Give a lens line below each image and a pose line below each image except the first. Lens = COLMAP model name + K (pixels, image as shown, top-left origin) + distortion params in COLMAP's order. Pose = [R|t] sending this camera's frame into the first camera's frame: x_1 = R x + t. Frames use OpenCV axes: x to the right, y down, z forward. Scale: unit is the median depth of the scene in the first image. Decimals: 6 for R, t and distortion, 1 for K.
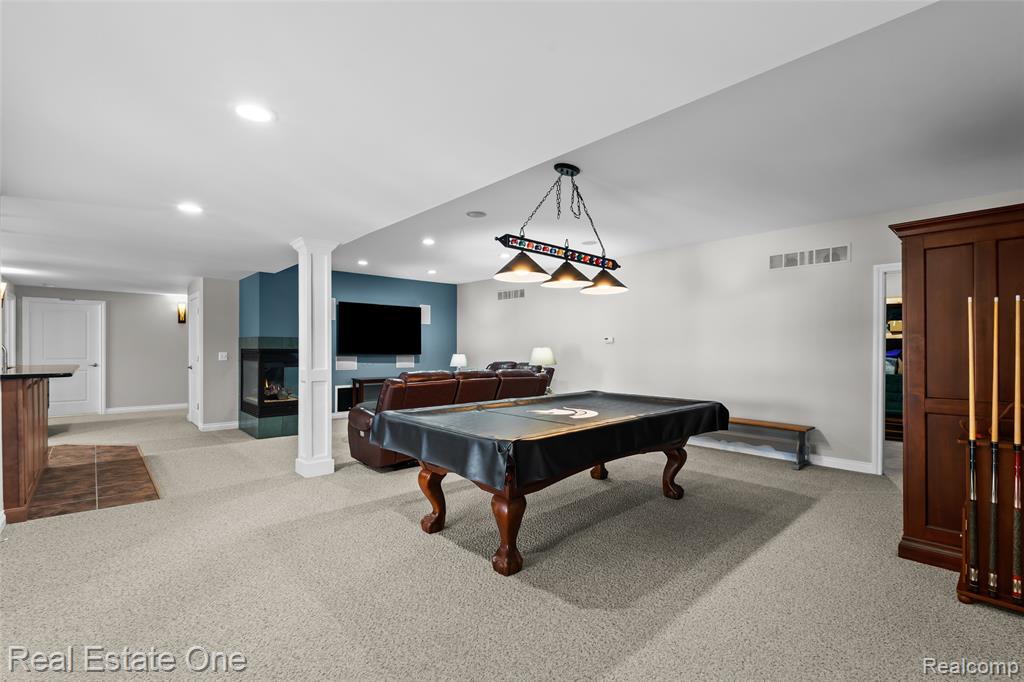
lens RADIAL K [[446.7, 0, 515.3], [0, 446.7, 342.4], [0, 0, 1]] dist [-0.000646, -0.000024]
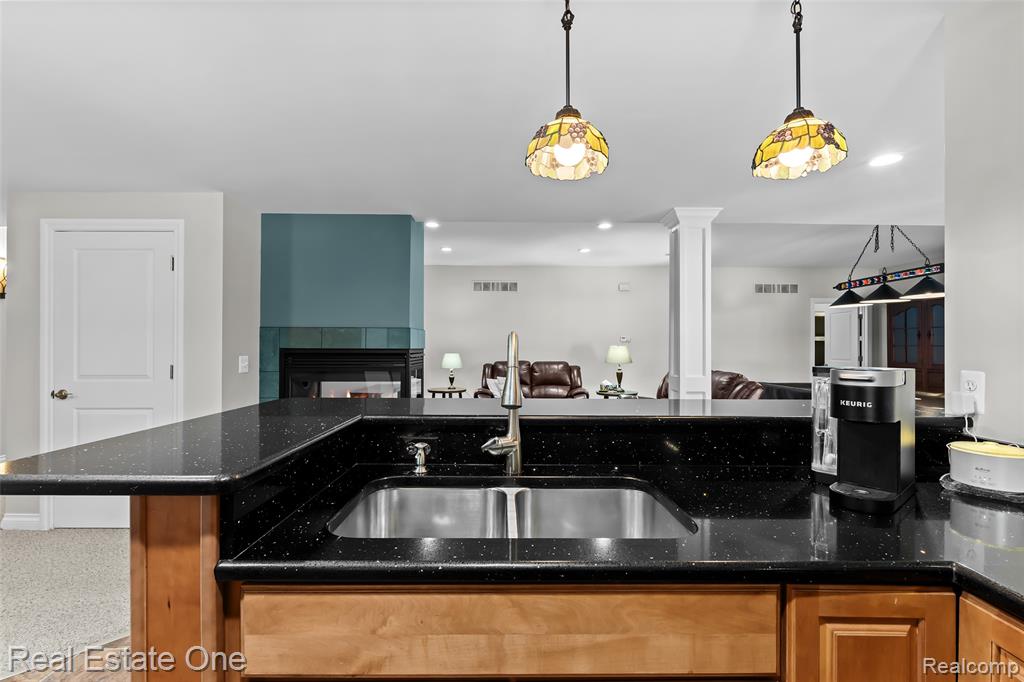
lens RADIAL K [[446.7, 0, 515.3], [0, 446.7, 342.4], [0, 0, 1]] dist [-0.000646, -0.000024]
pose [[0.670349, 0.004188, 0.742034, -0.838182], [-0.011293, 0.999926, 0.004558, 0.001893], [-0.741960, -0.011435, 0.670346, 0.468324]]
